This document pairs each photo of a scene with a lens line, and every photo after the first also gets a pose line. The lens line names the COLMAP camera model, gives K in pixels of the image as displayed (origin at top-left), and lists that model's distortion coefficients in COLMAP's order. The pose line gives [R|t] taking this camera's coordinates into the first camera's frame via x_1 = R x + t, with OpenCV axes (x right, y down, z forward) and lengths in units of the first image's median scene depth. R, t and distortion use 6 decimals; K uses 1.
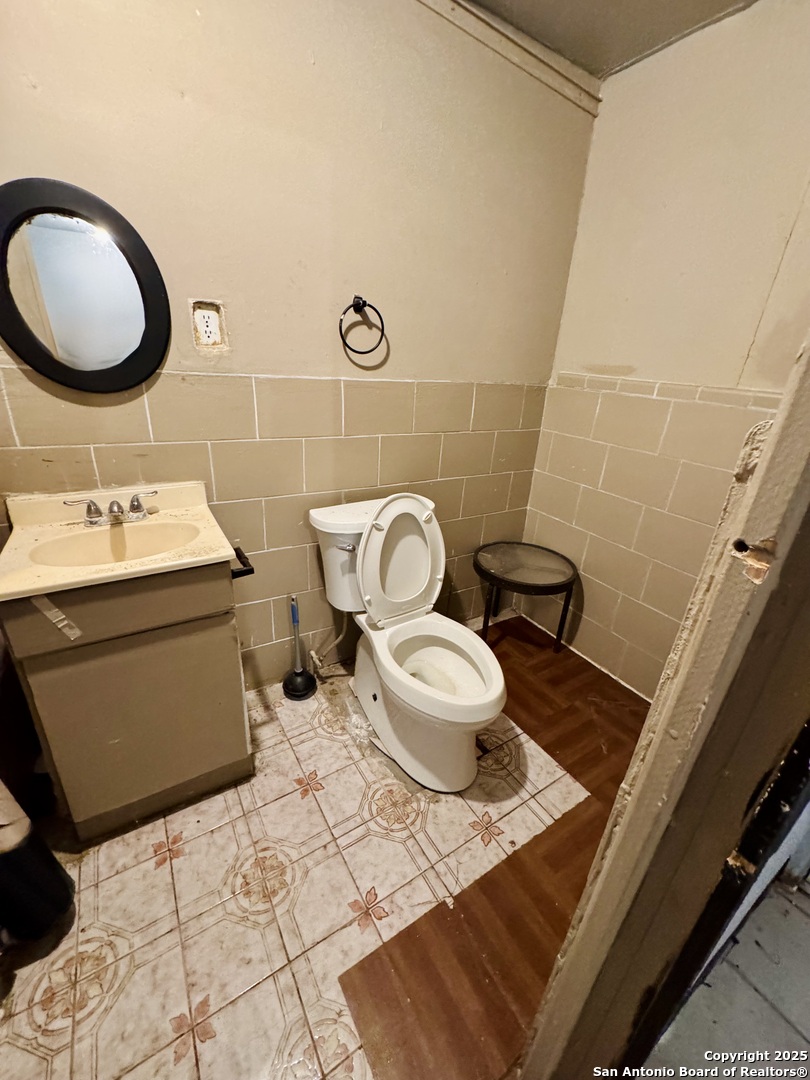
lens RADIAL K [[432.7, 0, 403.7], [0, 432.7, 539.0], [0, 0, 1]] dist [-0.003430, 0.000486]
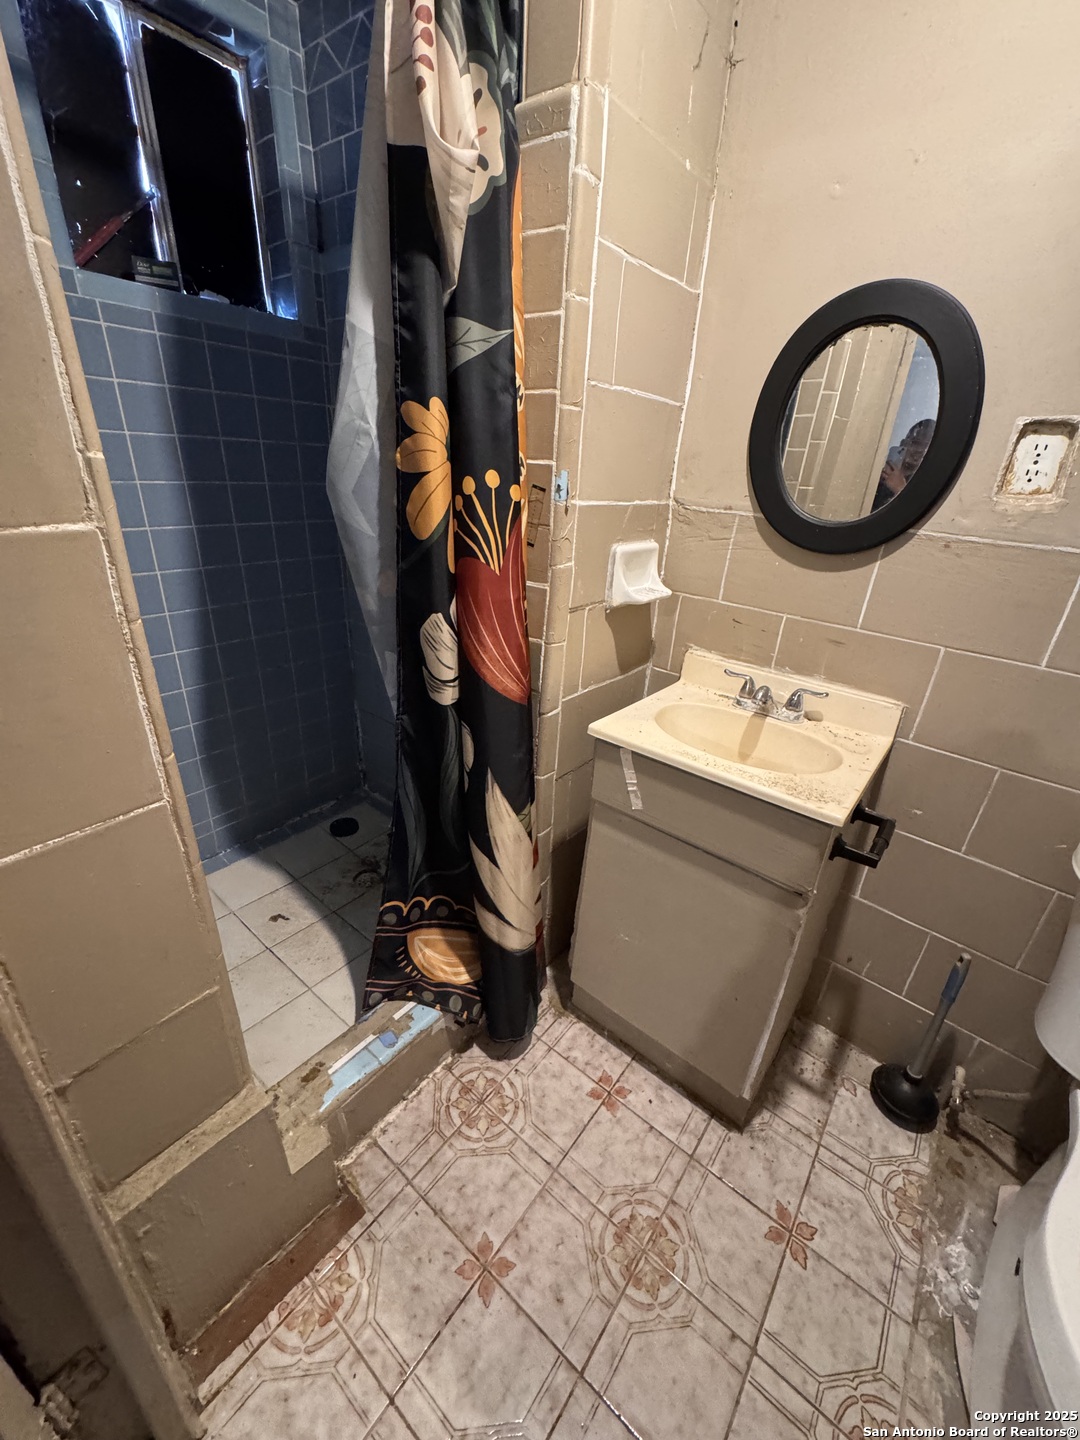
lens RADIAL K [[576.9, 0, 544.3], [0, 576.9, 718.9], [0, 0, 1]] dist [-0.003430, 0.000486]
pose [[0.334753, 0.348976, -0.875304, 0.116629], [-0.405609, 0.891801, 0.200431, -0.075668], [0.850542, 0.287936, 0.440080, 0.204410]]
